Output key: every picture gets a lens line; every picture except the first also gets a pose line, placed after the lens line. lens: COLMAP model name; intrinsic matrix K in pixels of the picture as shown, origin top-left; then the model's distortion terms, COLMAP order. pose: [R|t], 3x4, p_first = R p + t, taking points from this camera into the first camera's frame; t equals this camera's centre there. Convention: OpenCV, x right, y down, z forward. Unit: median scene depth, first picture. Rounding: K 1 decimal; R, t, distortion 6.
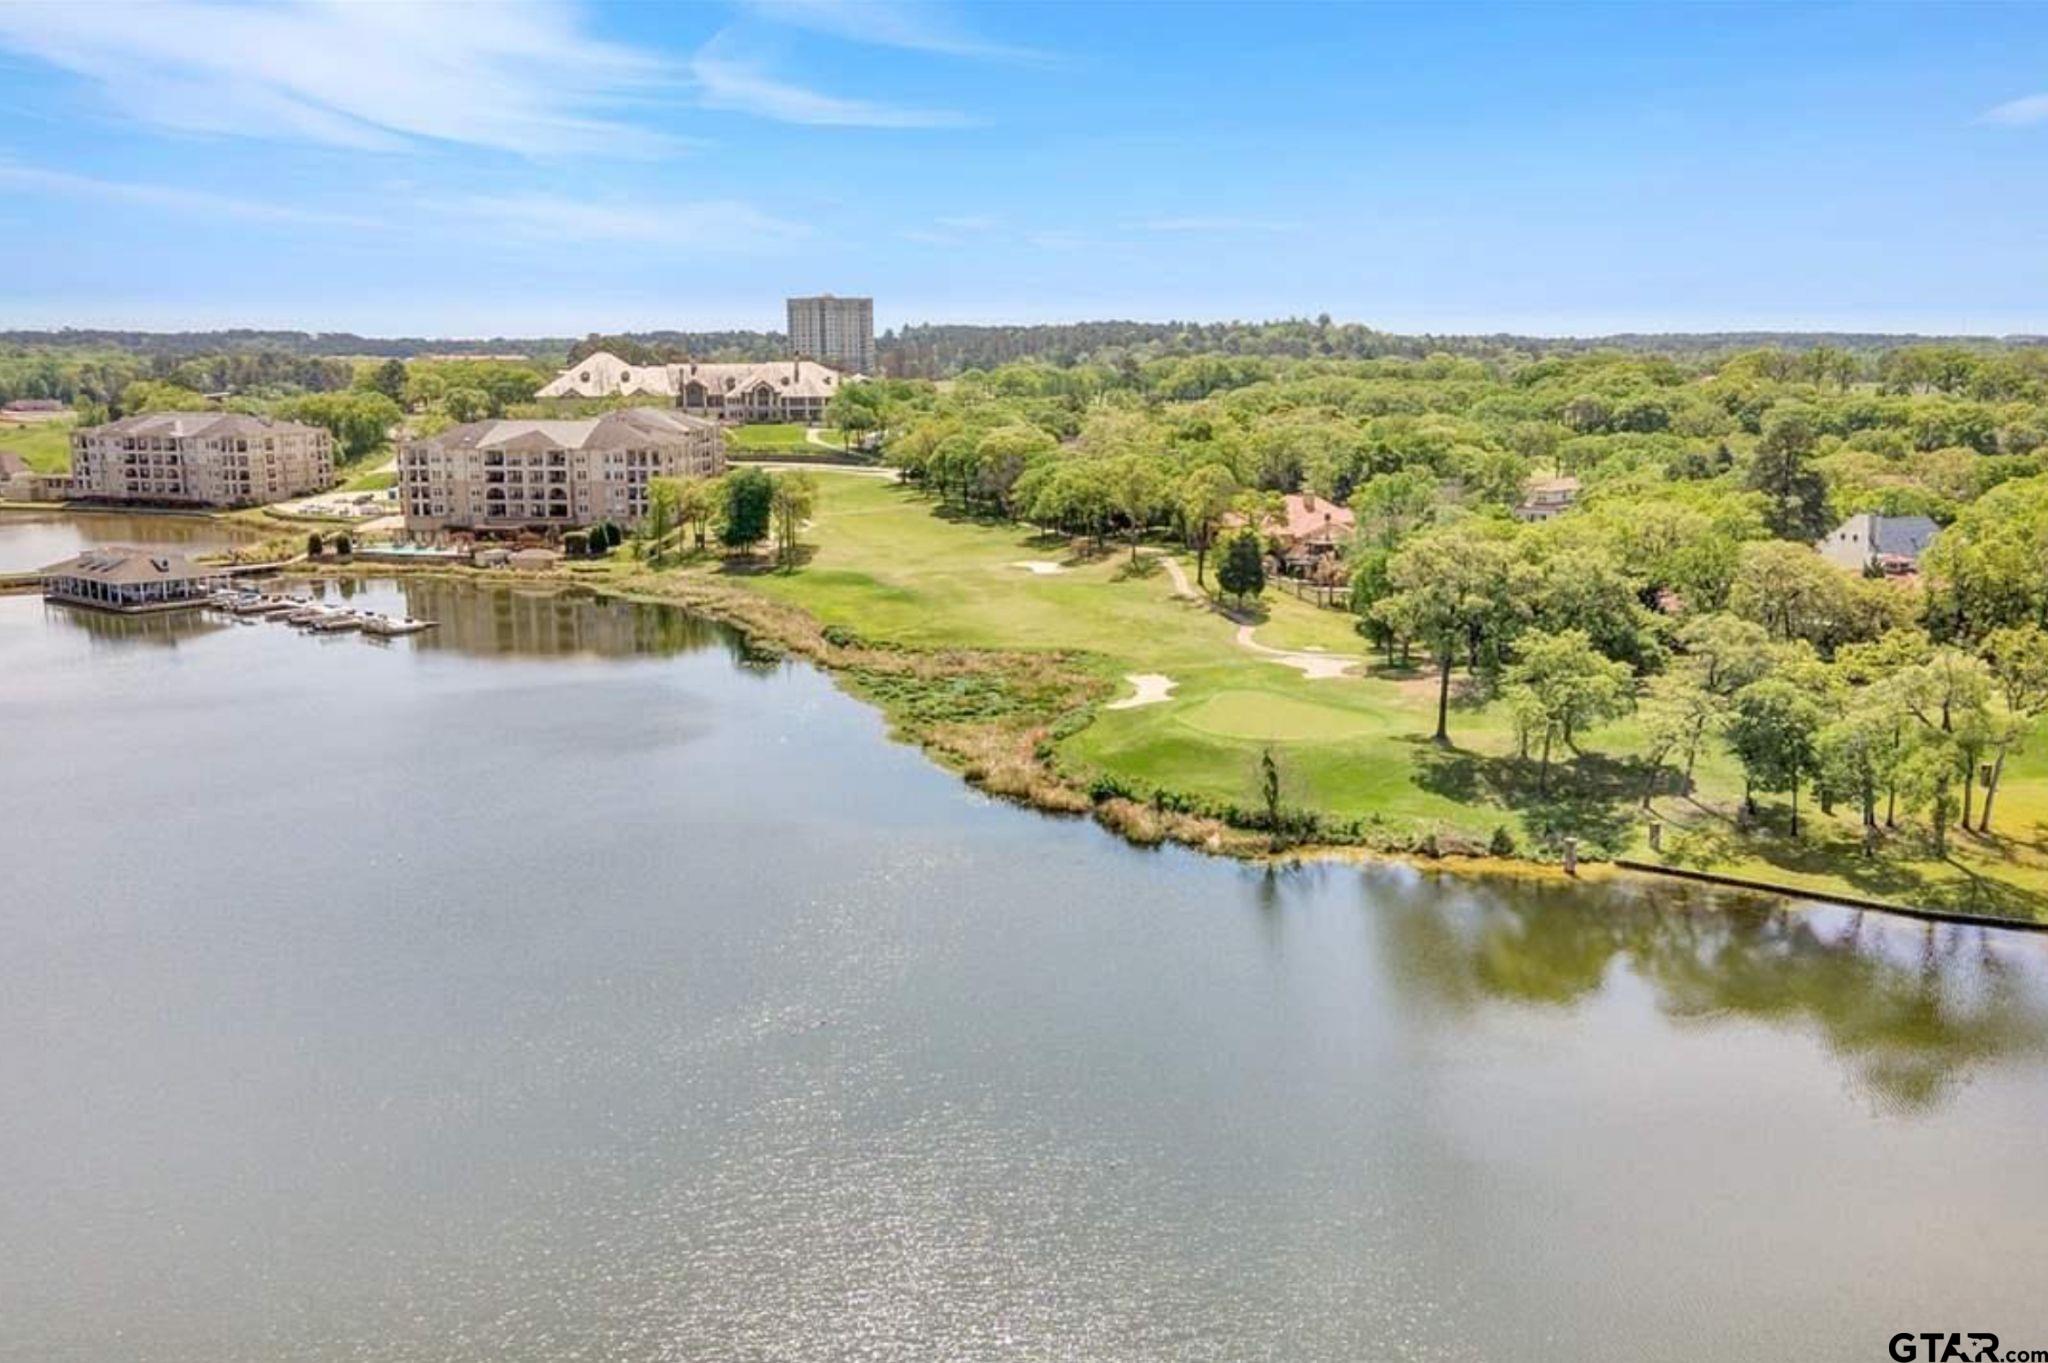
lens RADIAL K [[1725.6, 0, 1024.0], [0, 1725.6, 681.5], [0, 0, 1]] dist [-0.000429, -0.000245]
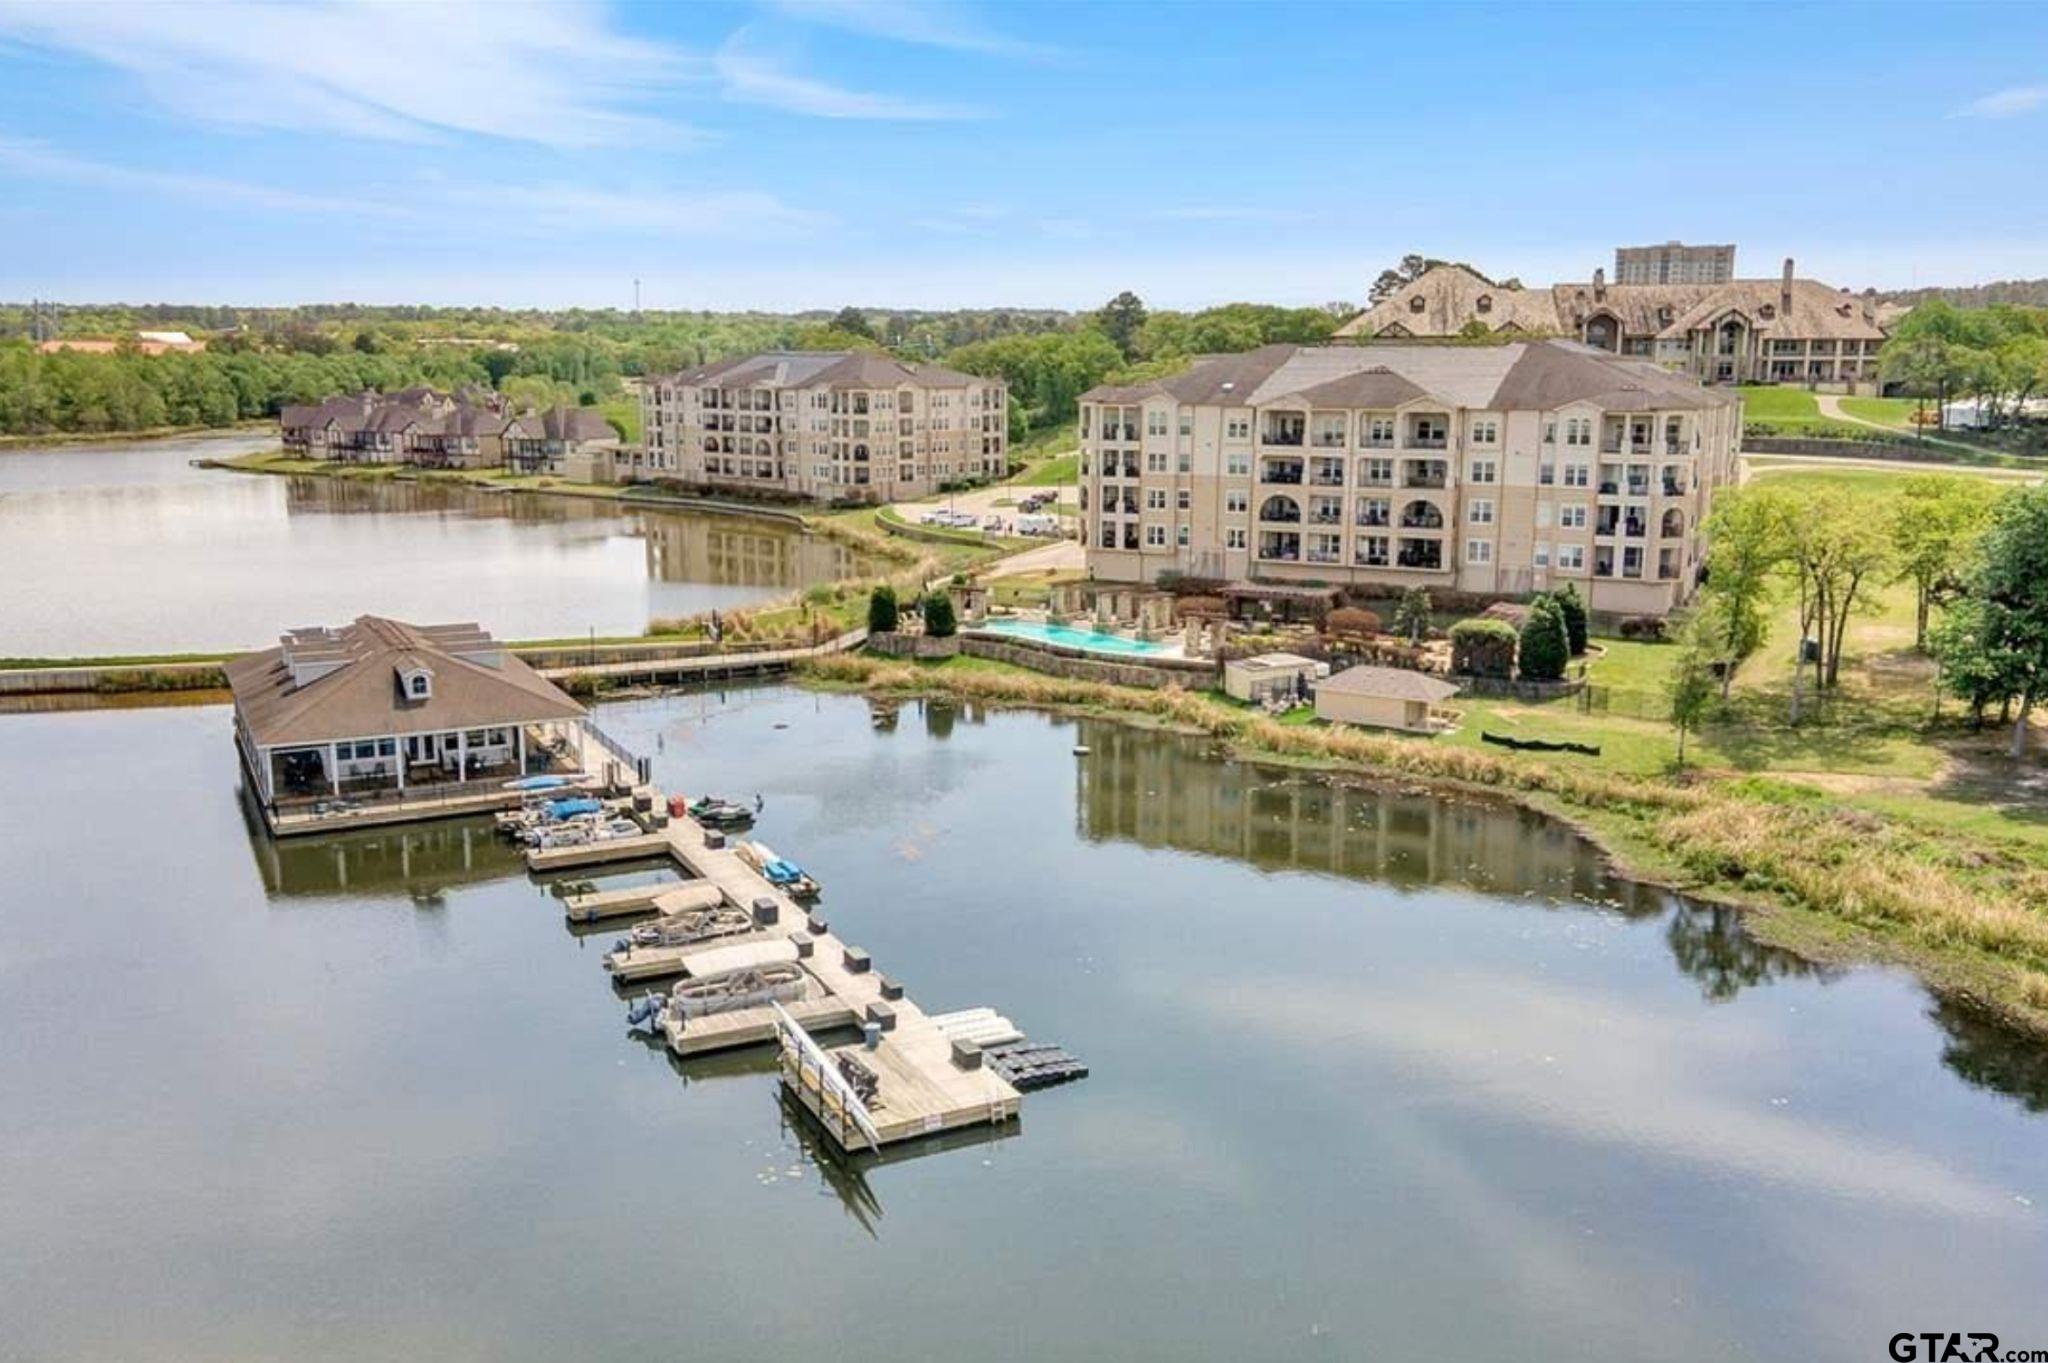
lens RADIAL K [[1648.4, 0, 1024.0], [0, 1648.4, 681.5], [0, 0, 1]] dist [0.036529, -0.000139]
pose [[0.912043, 0.081532, -0.401908, -0.191596], [-0.076963, 0.996654, 0.027533, -0.070944], [0.402808, 0.005821, 0.915266, 0.584133]]
